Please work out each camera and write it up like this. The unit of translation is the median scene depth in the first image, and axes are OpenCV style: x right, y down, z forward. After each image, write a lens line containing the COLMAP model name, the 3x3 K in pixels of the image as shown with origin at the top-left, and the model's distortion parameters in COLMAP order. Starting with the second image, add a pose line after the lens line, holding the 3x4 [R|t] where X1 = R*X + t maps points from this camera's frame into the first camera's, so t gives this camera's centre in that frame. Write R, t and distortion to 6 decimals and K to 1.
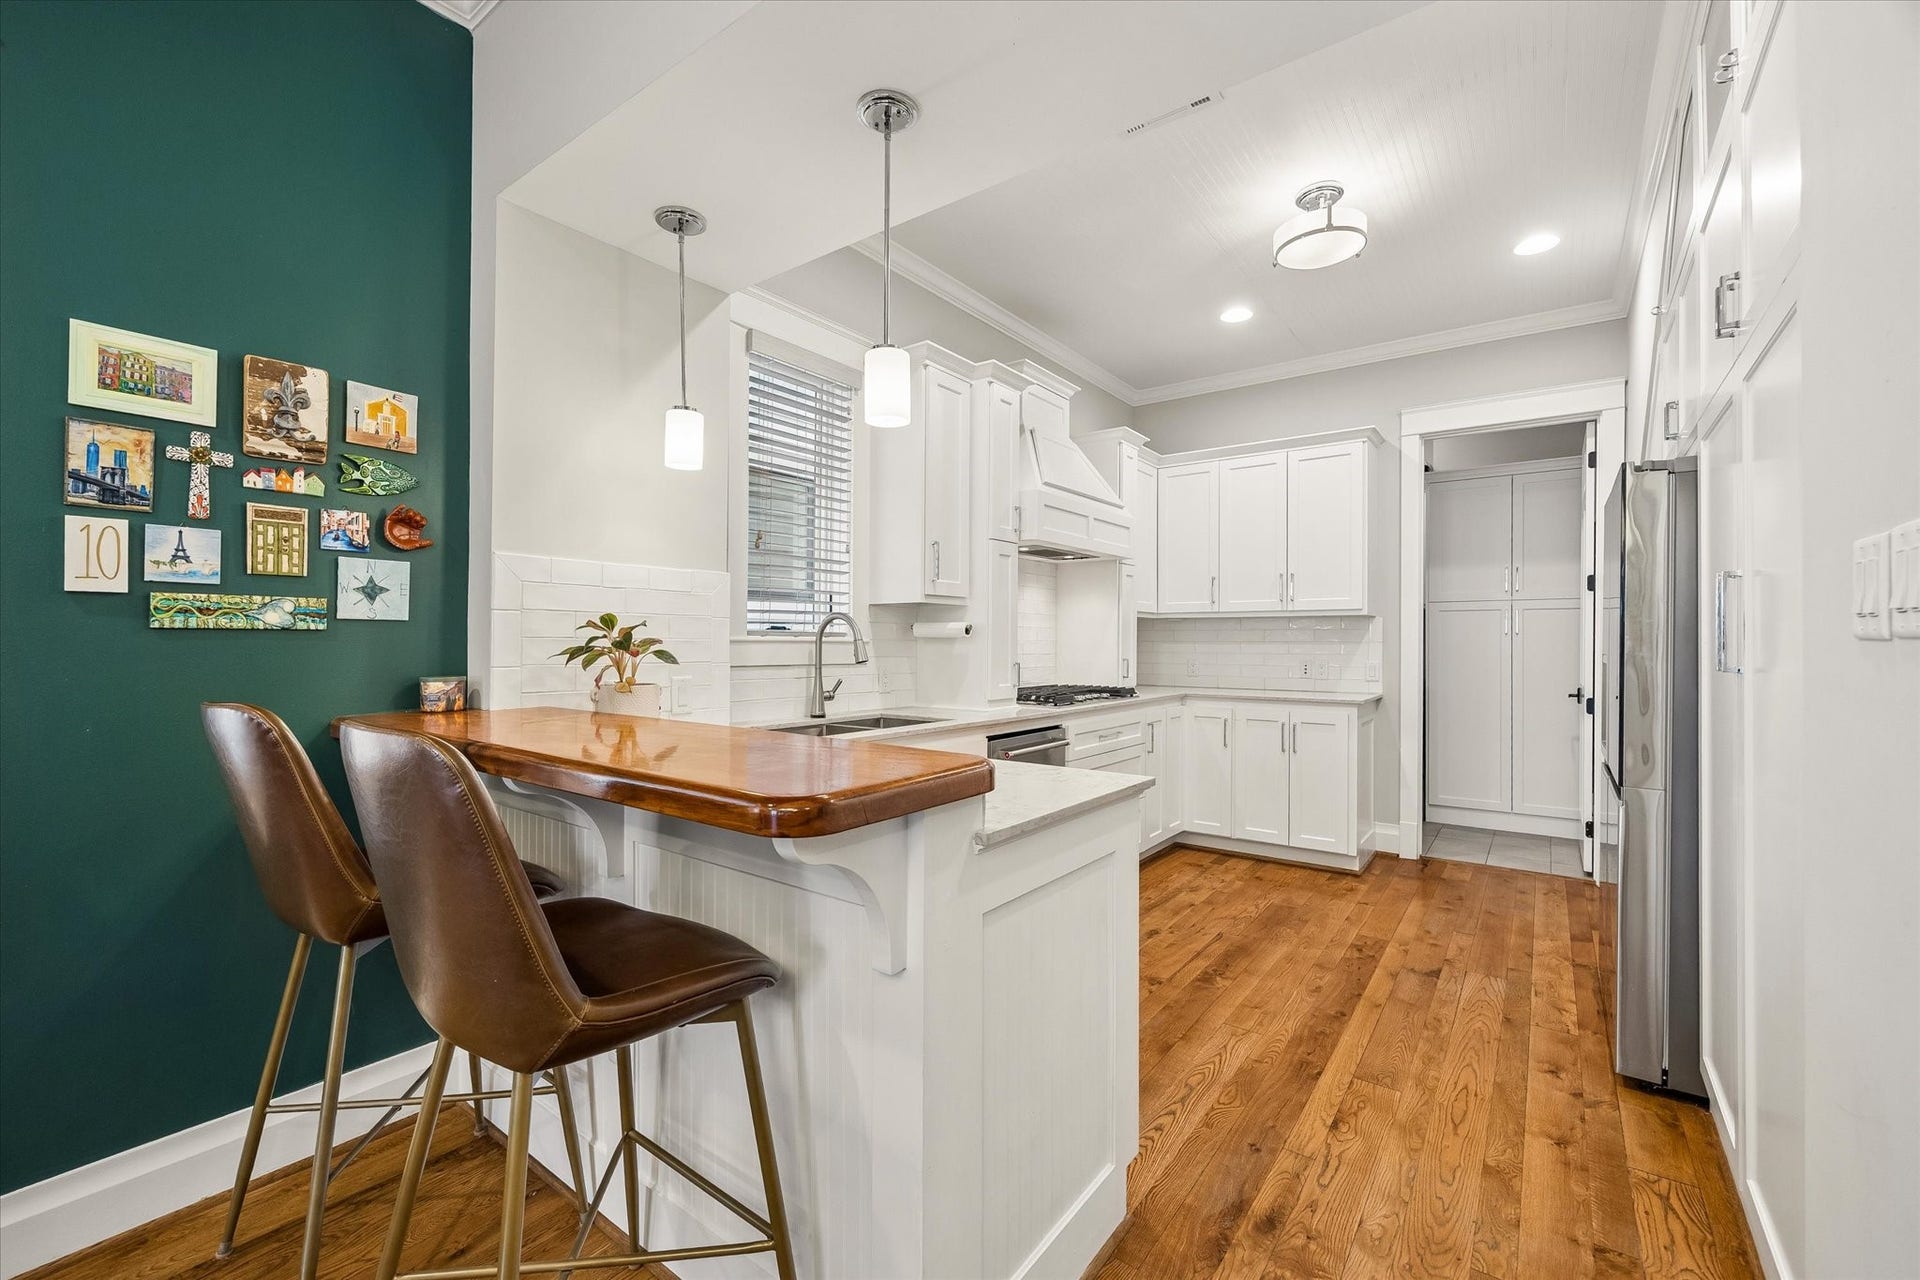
lens RADIAL K [[800.7, 0, 901.4], [0, 800.7, 639.1], [0, 0, 1]] dist [-0.013317, 0.000021]
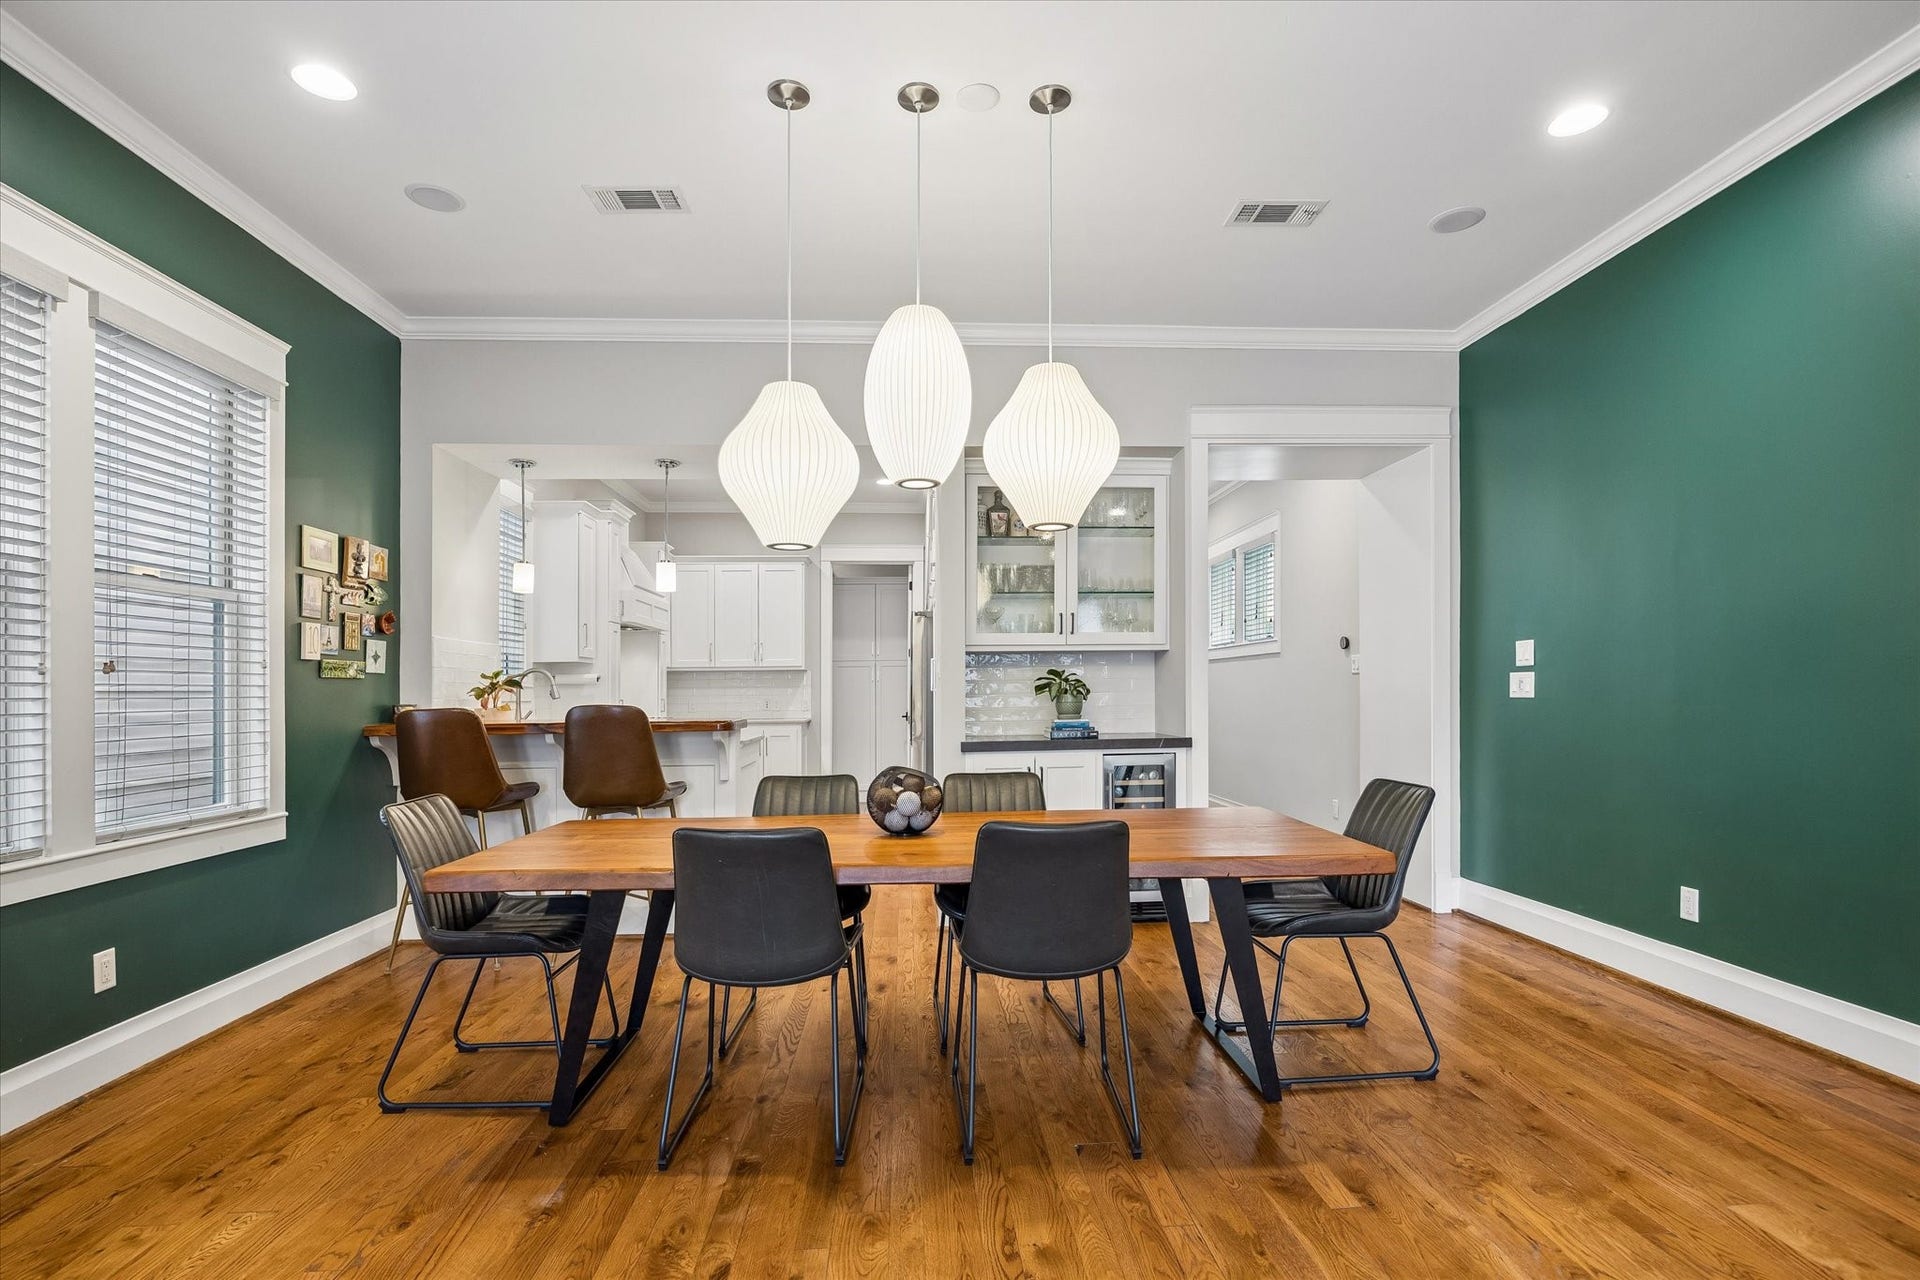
lens RADIAL K [[981.3, 0, 953.1], [0, 981.3, 688.1], [0, 0, 1]] dist [-0.000038, -0.000051]
pose [[0.744641, -0.005079, 0.667446, -1.267690], [0.006261, 0.999980, 0.000625, 0.017599], [-0.667436, 0.003713, 0.744658, -1.676522]]
